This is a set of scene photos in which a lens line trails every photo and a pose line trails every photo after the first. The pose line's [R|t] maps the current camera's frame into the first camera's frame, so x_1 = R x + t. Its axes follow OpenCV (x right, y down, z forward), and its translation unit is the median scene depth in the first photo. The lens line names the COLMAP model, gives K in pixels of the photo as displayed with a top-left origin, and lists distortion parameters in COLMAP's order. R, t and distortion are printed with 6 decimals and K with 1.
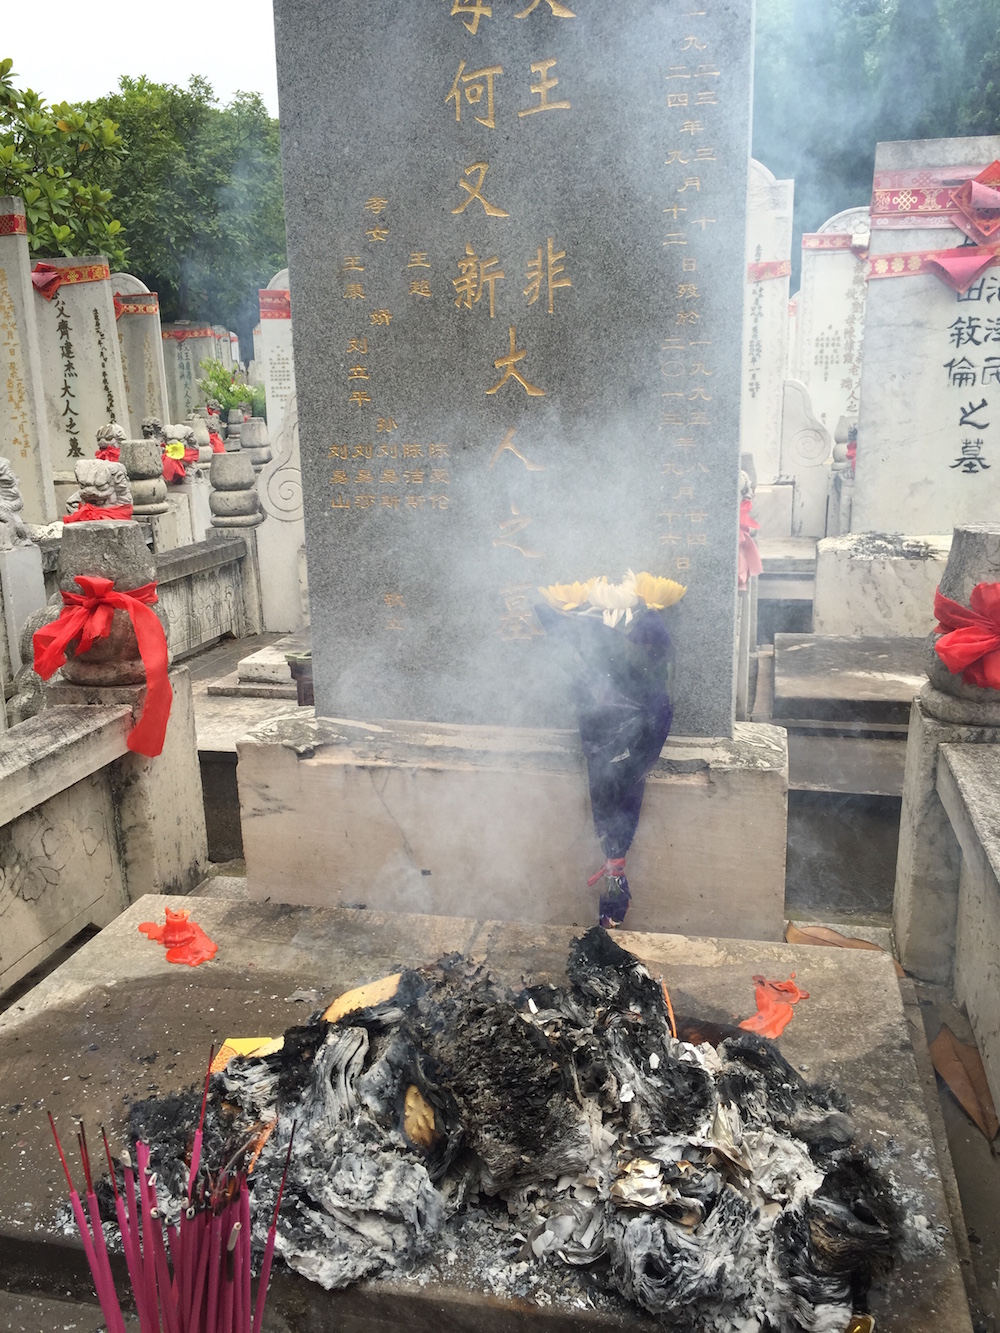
lens RADIAL K [[1131.2, 0, 493.7], [0, 1131.2, 679.0], [0, 0, 1]] dist [0.097619, -0.128192]
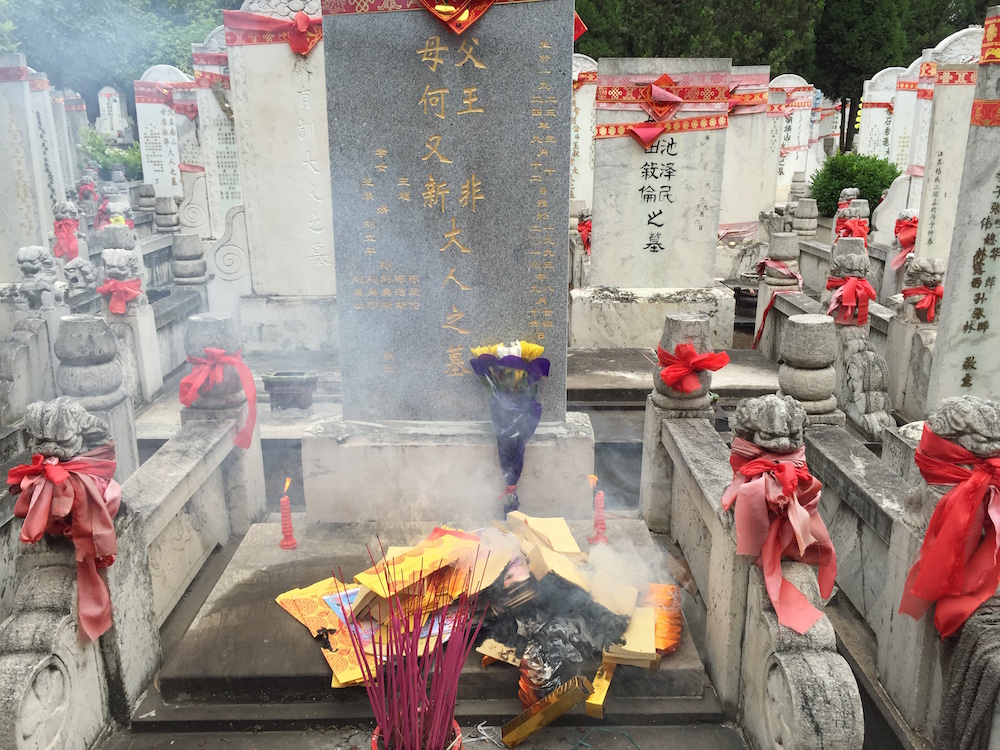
lens RADIAL K [[848.6, 0, 496.8], [0, 848.6, 393.9], [0, 0, 1]] dist [0.097619, -0.128192]
pose [[0.972392, -0.045379, 0.228901, -0.229065], [0.035700, 0.998292, 0.046254, -0.064327], [-0.230608, -0.036806, 0.972350, -0.391277]]
